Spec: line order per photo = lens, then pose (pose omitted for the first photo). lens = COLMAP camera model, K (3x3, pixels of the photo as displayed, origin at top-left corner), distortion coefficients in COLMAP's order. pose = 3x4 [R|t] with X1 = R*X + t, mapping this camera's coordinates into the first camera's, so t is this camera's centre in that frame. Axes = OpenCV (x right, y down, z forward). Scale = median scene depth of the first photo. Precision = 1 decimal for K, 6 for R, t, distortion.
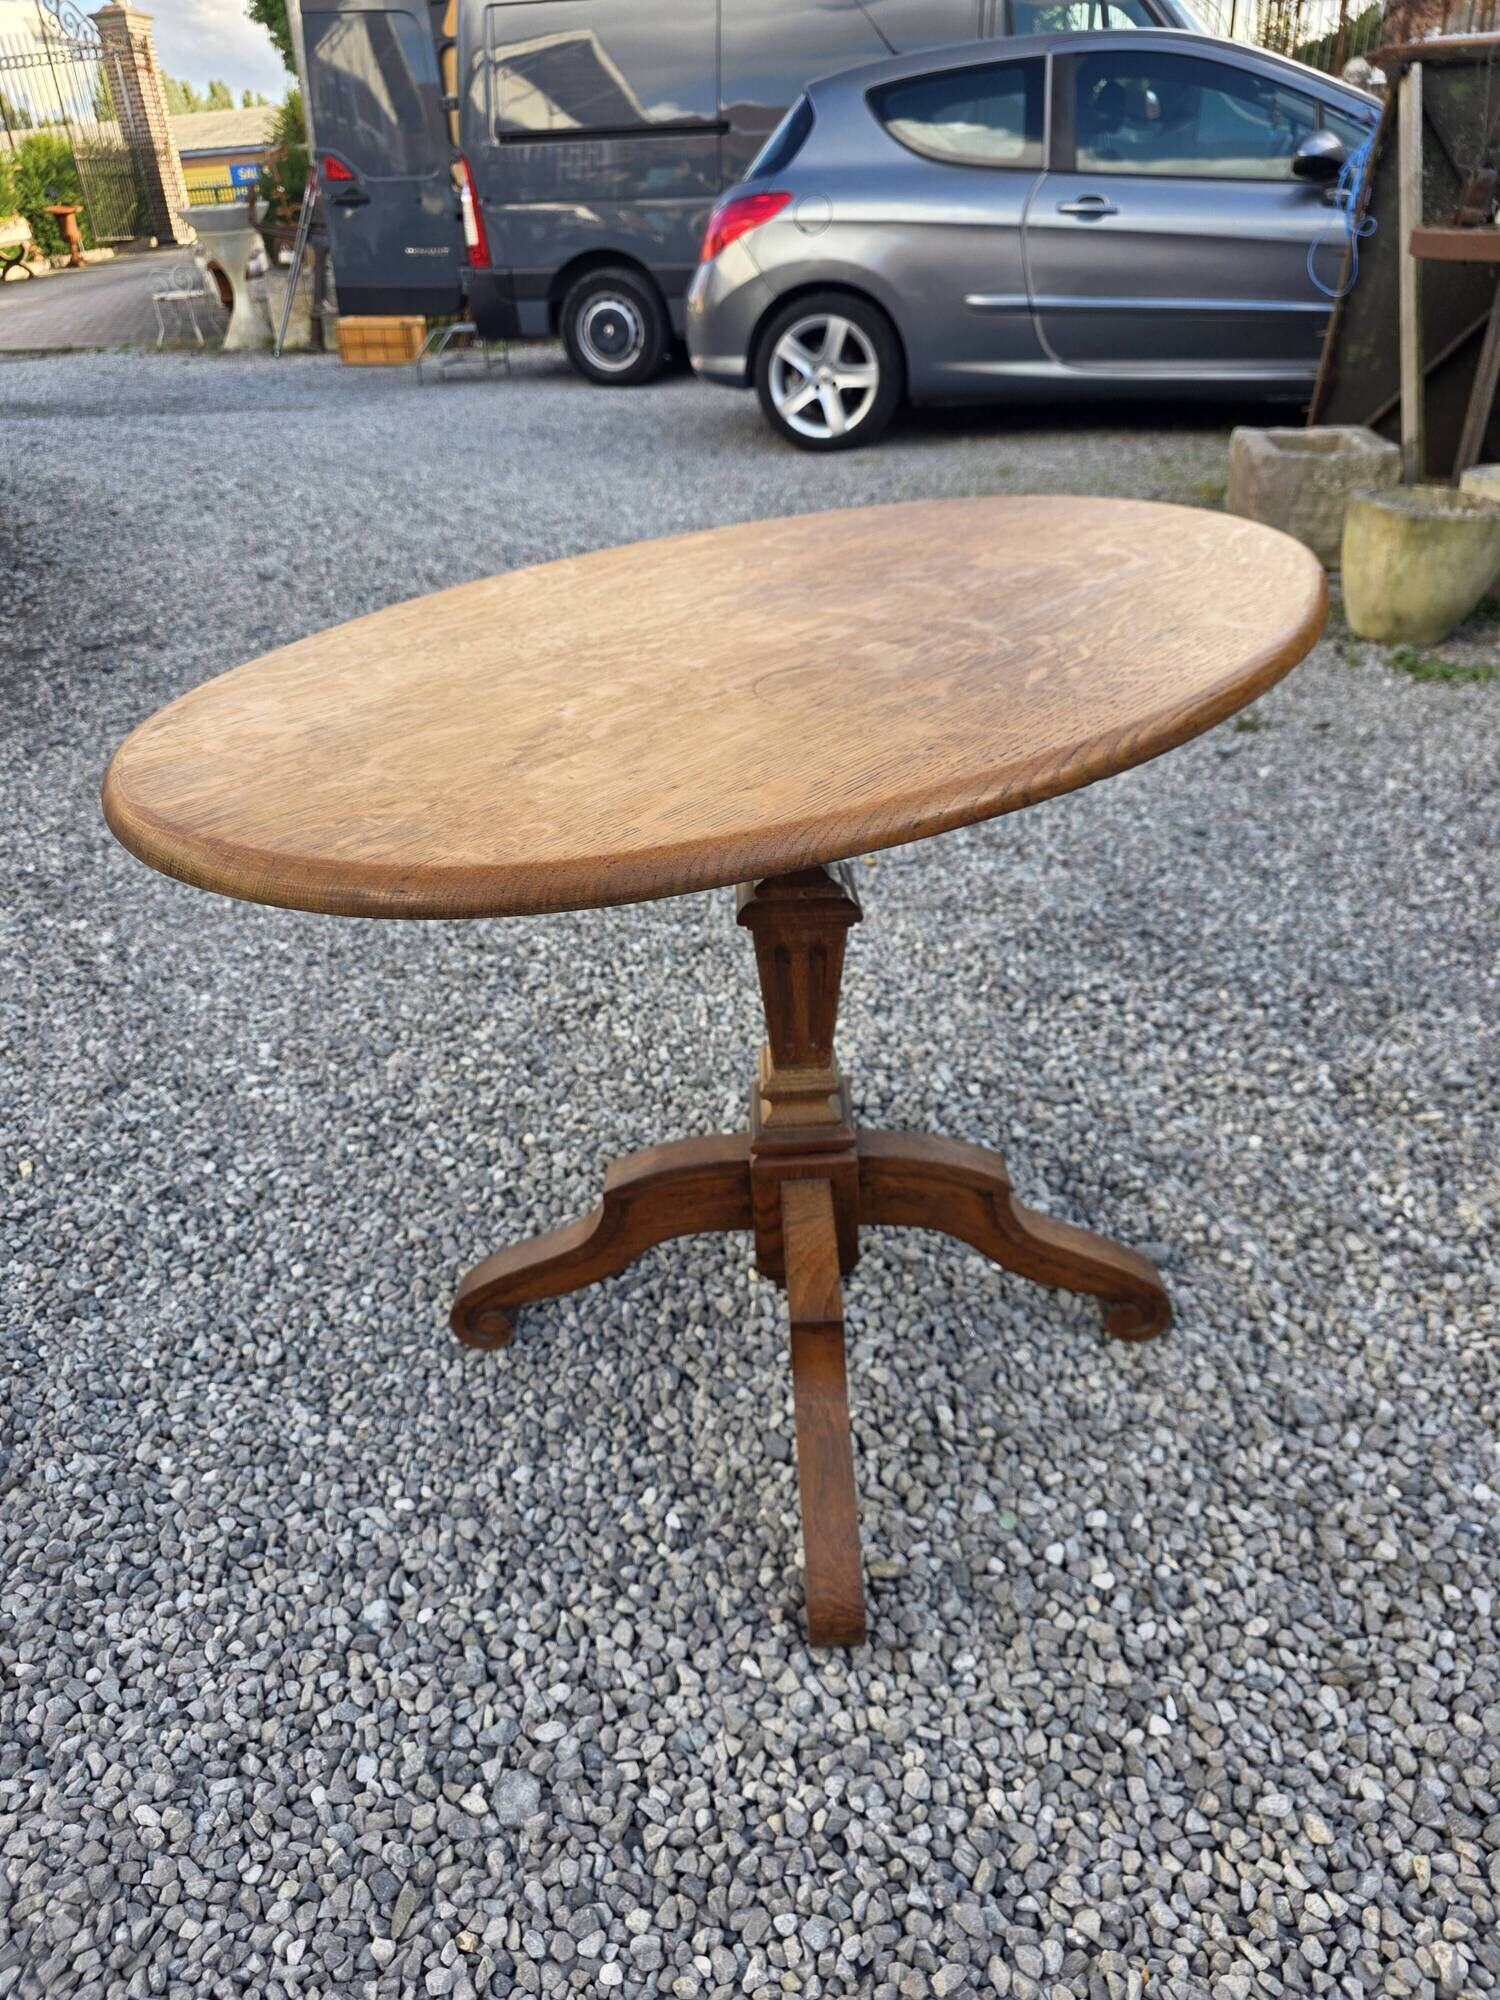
lens RADIAL K [[1355.5, 0, 743.4], [0, 1355.5, 999.6], [0, 0, 1]] dist [0.037074, -0.034809]
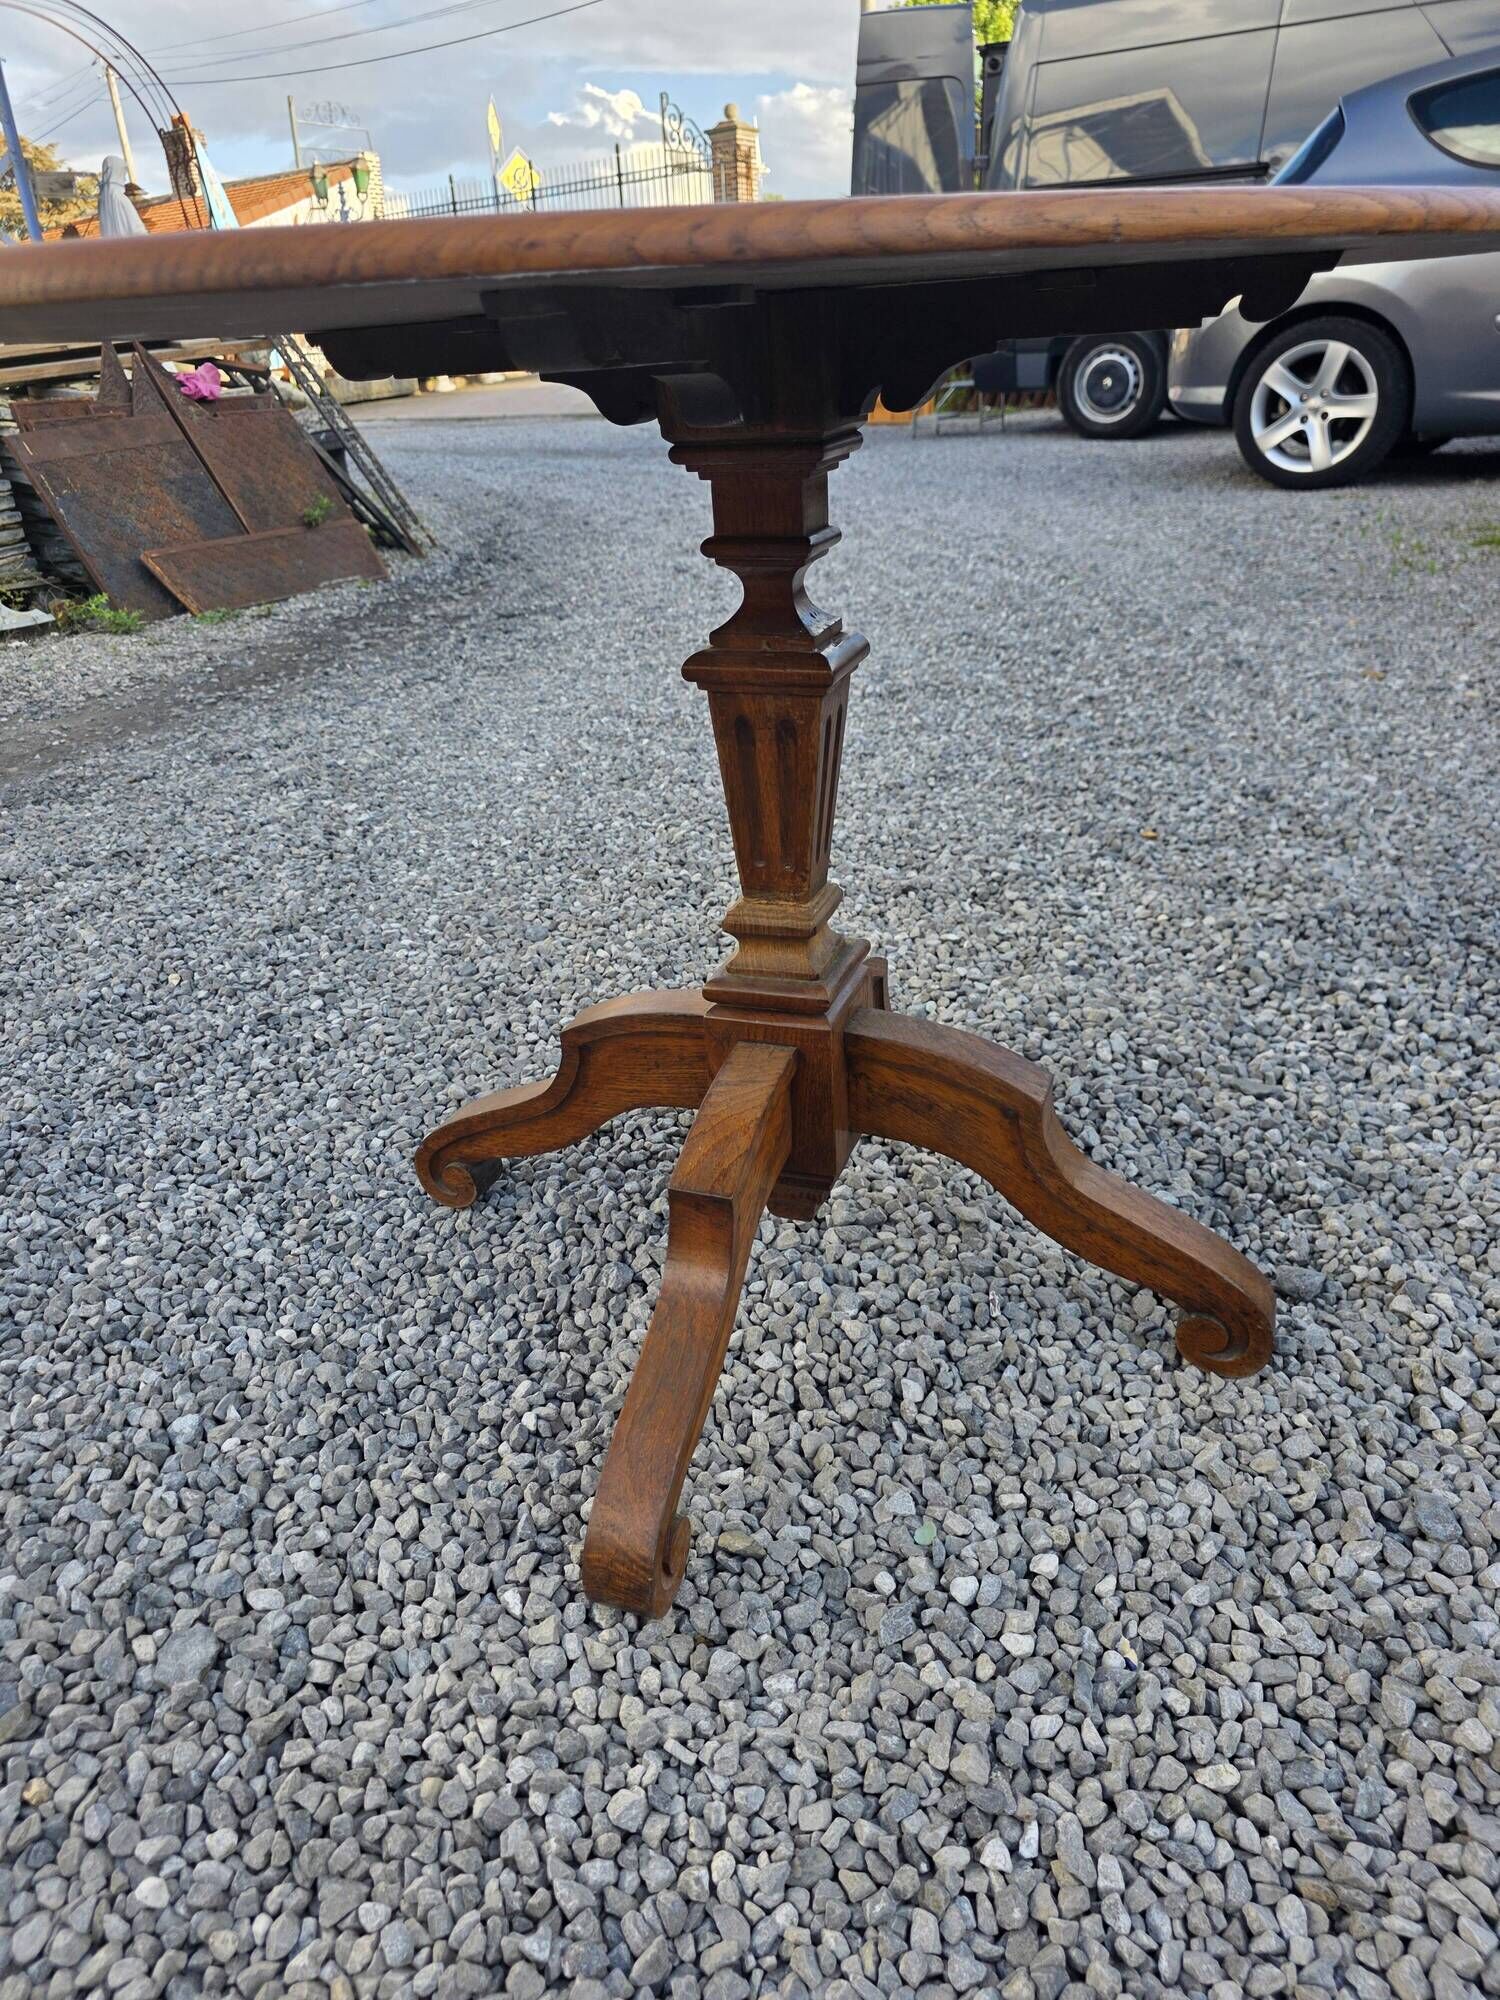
lens RADIAL K [[1355.5, 0, 735.3], [0, 1355.5, 992.9], [0, 0, 1]] dist [0.037074, -0.034809]
pose [[0.932585, 0.151720, -0.327515, 0.269197], [-0.172414, 0.984405, -0.034918, 0.128146], [0.317110, 0.089033, 0.944200, 0.230366]]
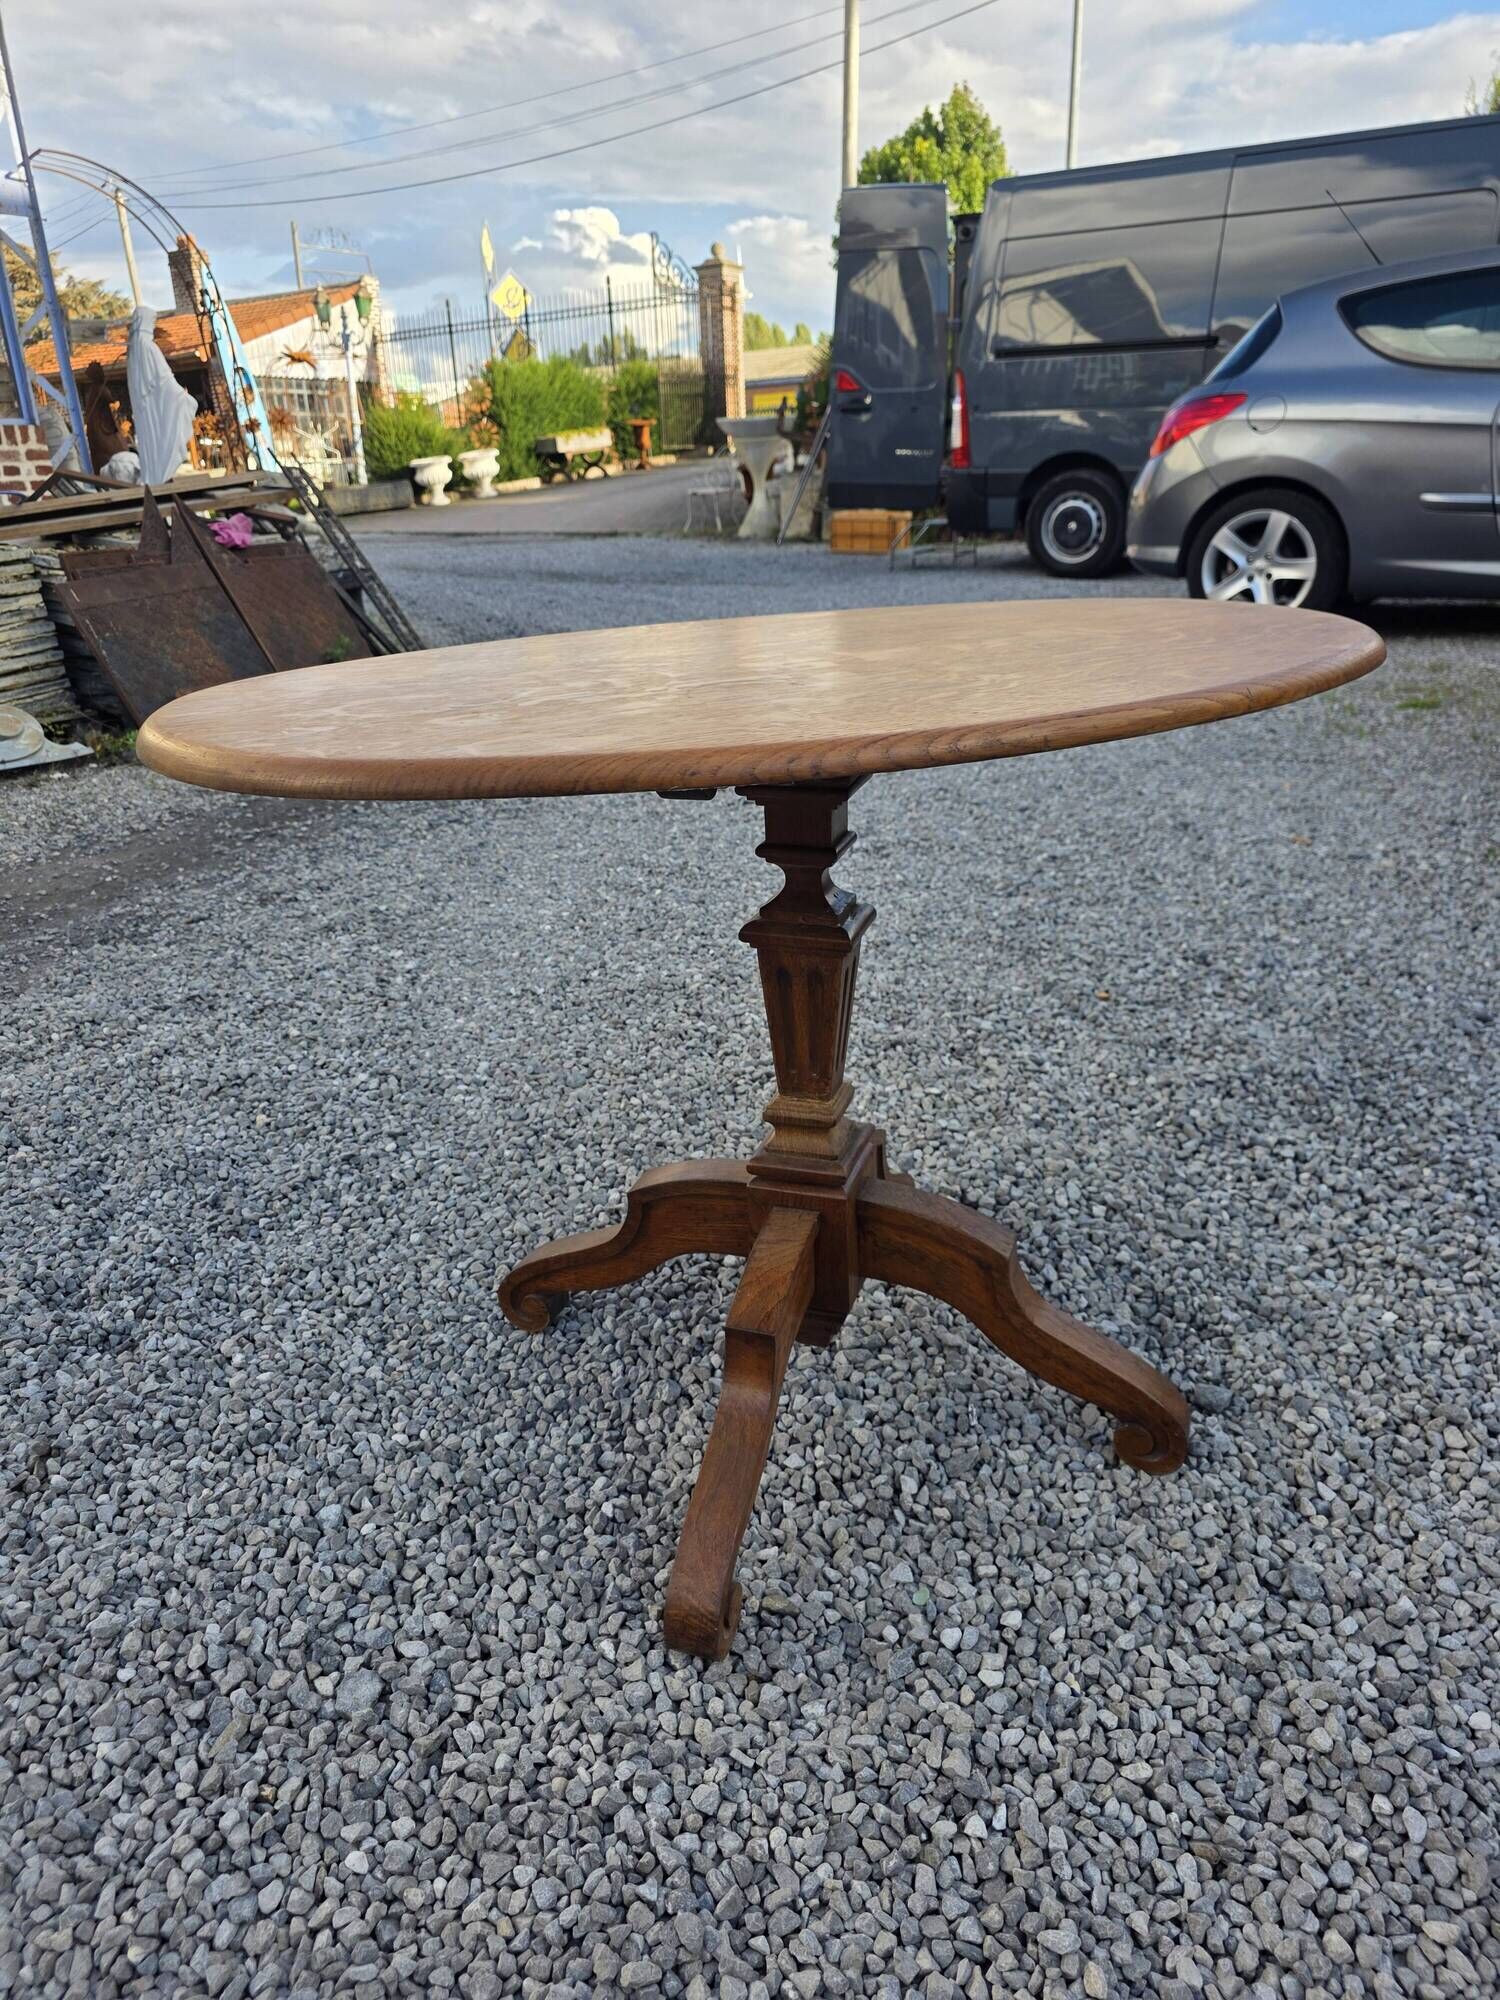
lens RADIAL K [[1355.5, 0, 750.2], [0, 1355.5, 995.1], [0, 0, 1]] dist [0.037074, -0.034809]
pose [[0.940532, 0.139904, -0.309559, 0.291259], [-0.179559, 0.978296, -0.103417, 0.082824], [0.288372, 0.152851, 0.945240, -0.002564]]
